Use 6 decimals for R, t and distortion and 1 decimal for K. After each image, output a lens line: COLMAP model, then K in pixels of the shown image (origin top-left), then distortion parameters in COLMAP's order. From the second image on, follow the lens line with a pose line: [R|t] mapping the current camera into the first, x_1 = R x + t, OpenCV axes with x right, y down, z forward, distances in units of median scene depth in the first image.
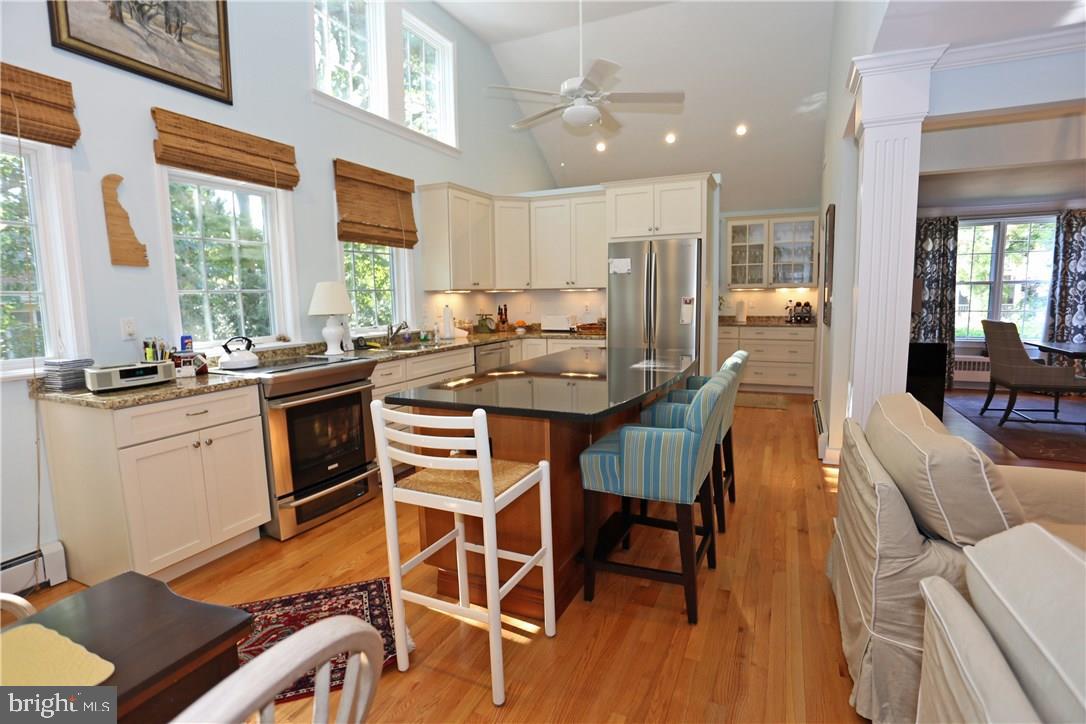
lens RADIAL K [[533.5, 0, 546.7], [0, 533.5, 360.2], [0, 0, 1]] dist [-0.077236, 0.034165]
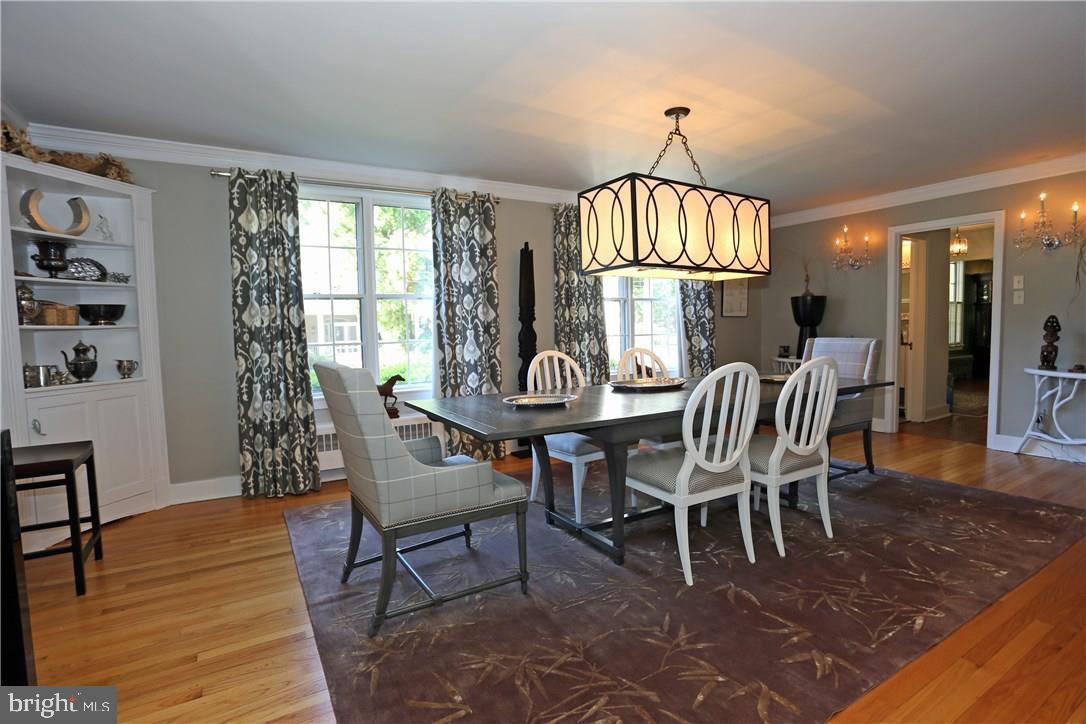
lens RADIAL K [[533.5, 0, 546.7], [0, 533.5, 360.2], [0, 0, 1]] dist [-0.077236, 0.034165]
pose [[0.560453, -0.049842, 0.826685, 0.510740], [0.112070, 0.993570, -0.016074, -0.045621], [-0.820569, 0.101655, 0.562435, 0.516316]]
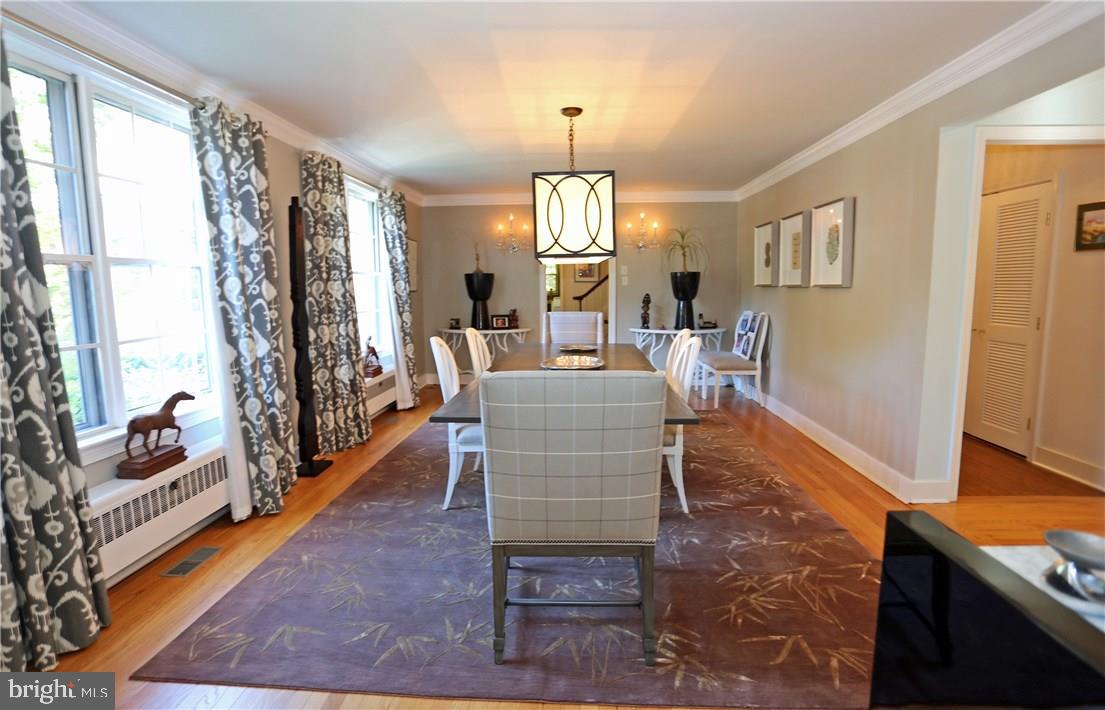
lens RADIAL K [[554.7, 0, 554.2], [0, 554.7, 348.5], [0, 0, 1]] dist [-0.052539, 0.000222]
pose [[-0.372588, -0.089165, 0.923703, 0.464836], [0.125313, 0.981422, 0.145283, -0.114223], [-0.919497, 0.169882, -0.354492, 0.911978]]
